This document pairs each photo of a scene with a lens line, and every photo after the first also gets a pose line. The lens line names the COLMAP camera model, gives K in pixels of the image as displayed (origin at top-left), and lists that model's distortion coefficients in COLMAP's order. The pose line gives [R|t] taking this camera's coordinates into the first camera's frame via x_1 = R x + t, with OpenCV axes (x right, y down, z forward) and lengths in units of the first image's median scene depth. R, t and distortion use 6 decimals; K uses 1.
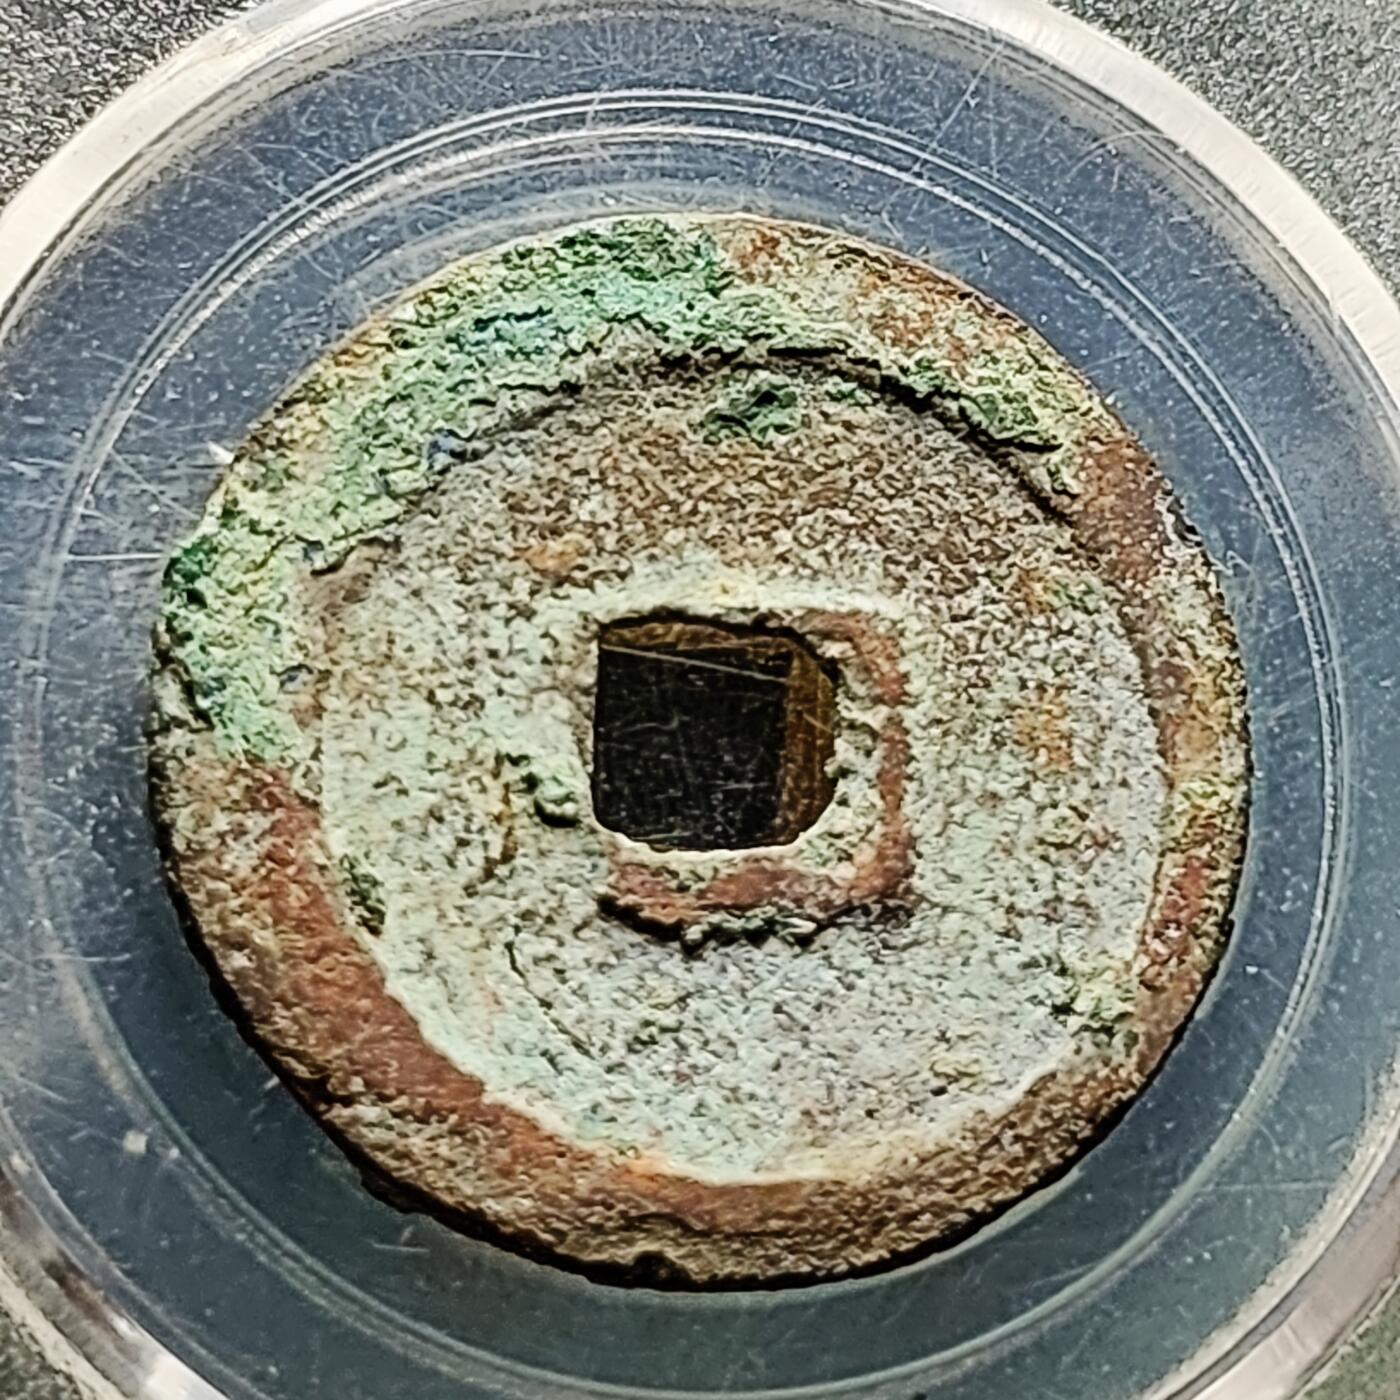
lens RADIAL K [[5303.2, 0, 700.0], [0, 5303.2, 700.0], [0, 0, 1]] dist [0.140649, -5.431048]
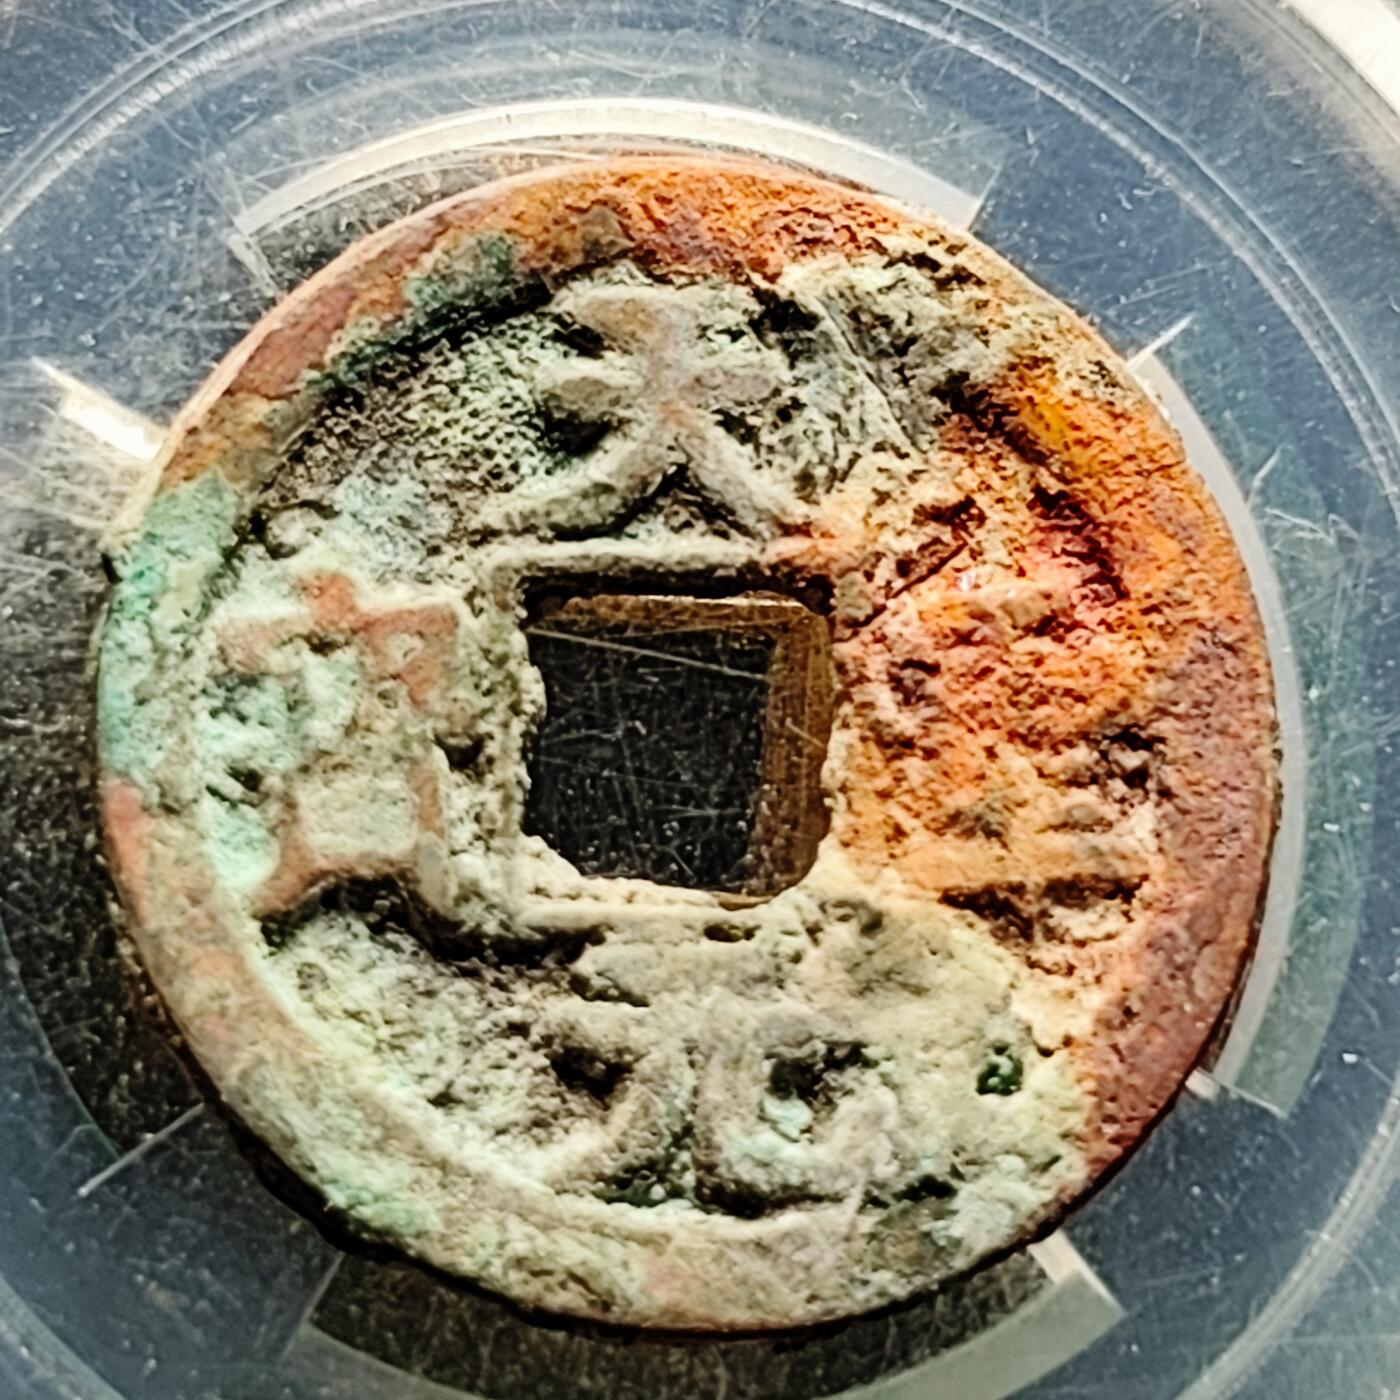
lens RADIAL K [[5303.2, 0, 700.0], [0, 5303.2, 700.0], [0, 0, 1]] dist [0.140649, -5.431048]
pose [[0.999734, 0.021112, -0.009263, 0.013813], [-0.020738, 0.999034, 0.038736, -0.029713], [0.010072, -0.038534, 0.999207, 0.212885]]
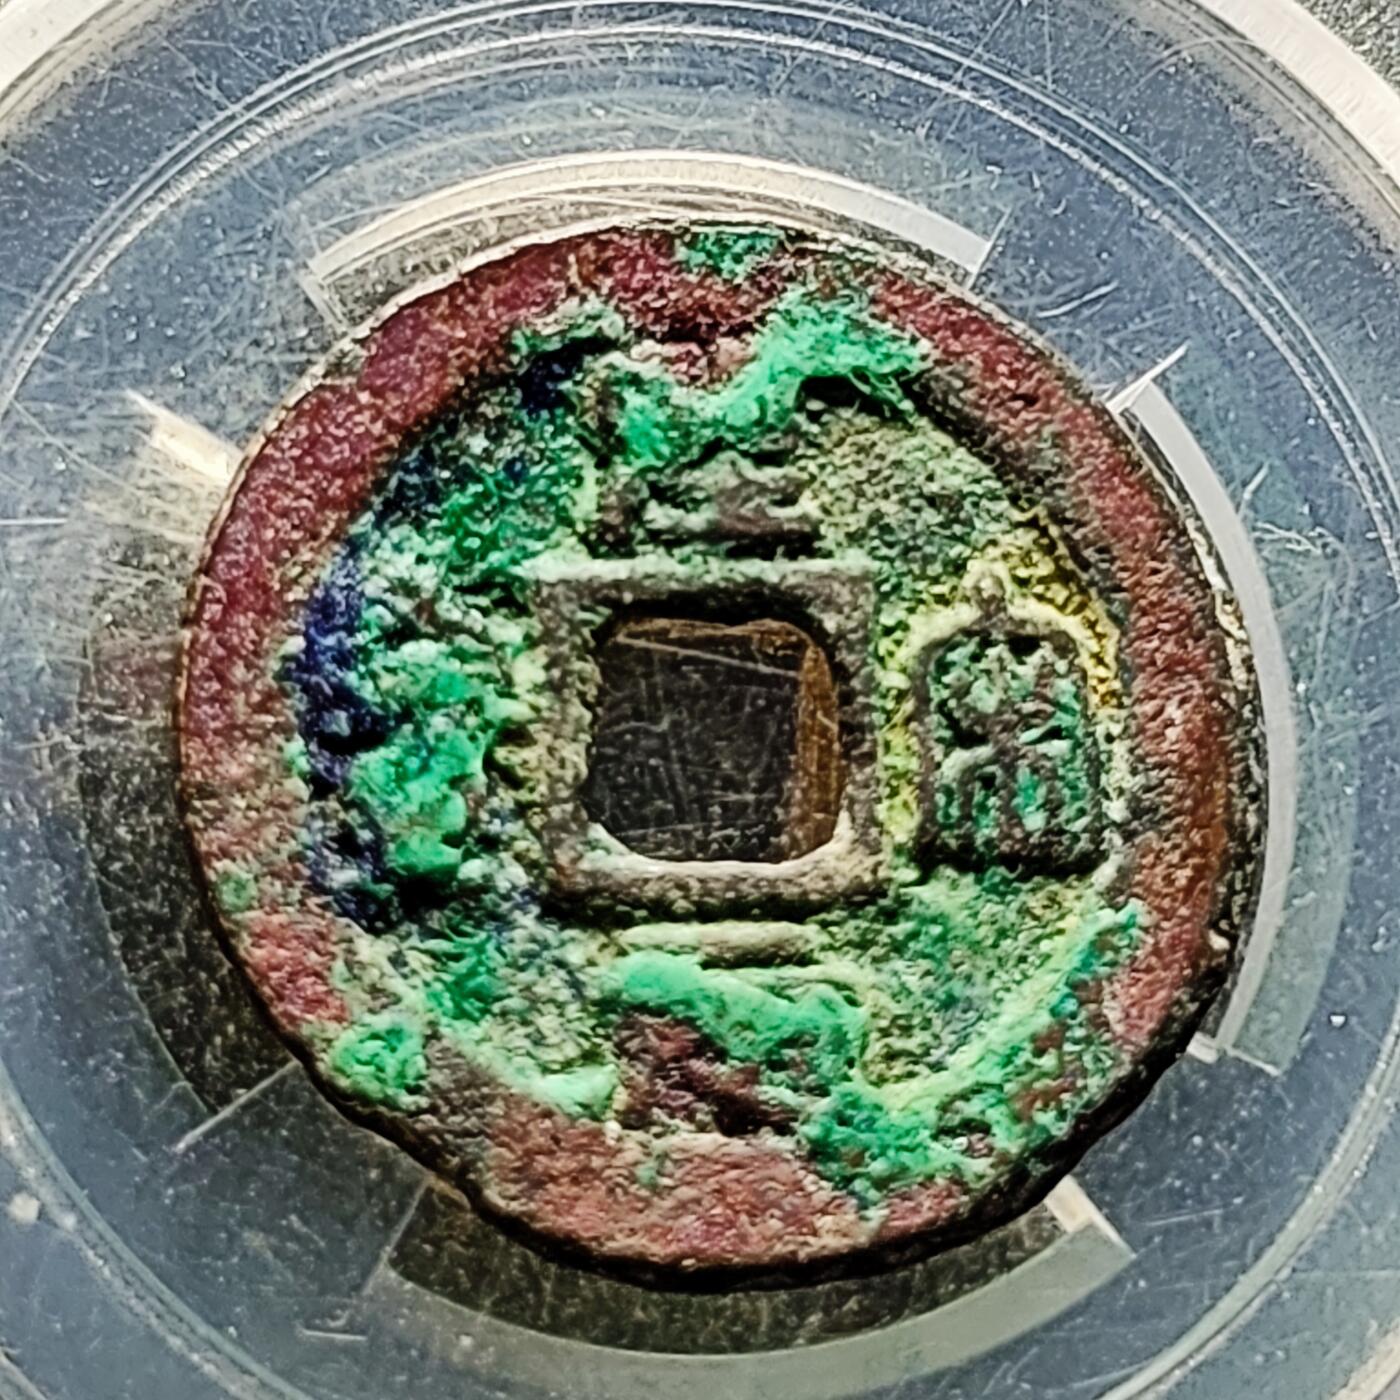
lens RADIAL K [[5626.7, 0, 675.8], [0, 5626.7, 701.5], [0, 0, 1]] dist [0.123339, -4.284993]
pose [[0.999740, 0.011855, -0.019478, 0.014172], [-0.011673, 0.999887, 0.009432, -0.007470], [0.019588, -0.009202, 0.999766, 0.089766]]
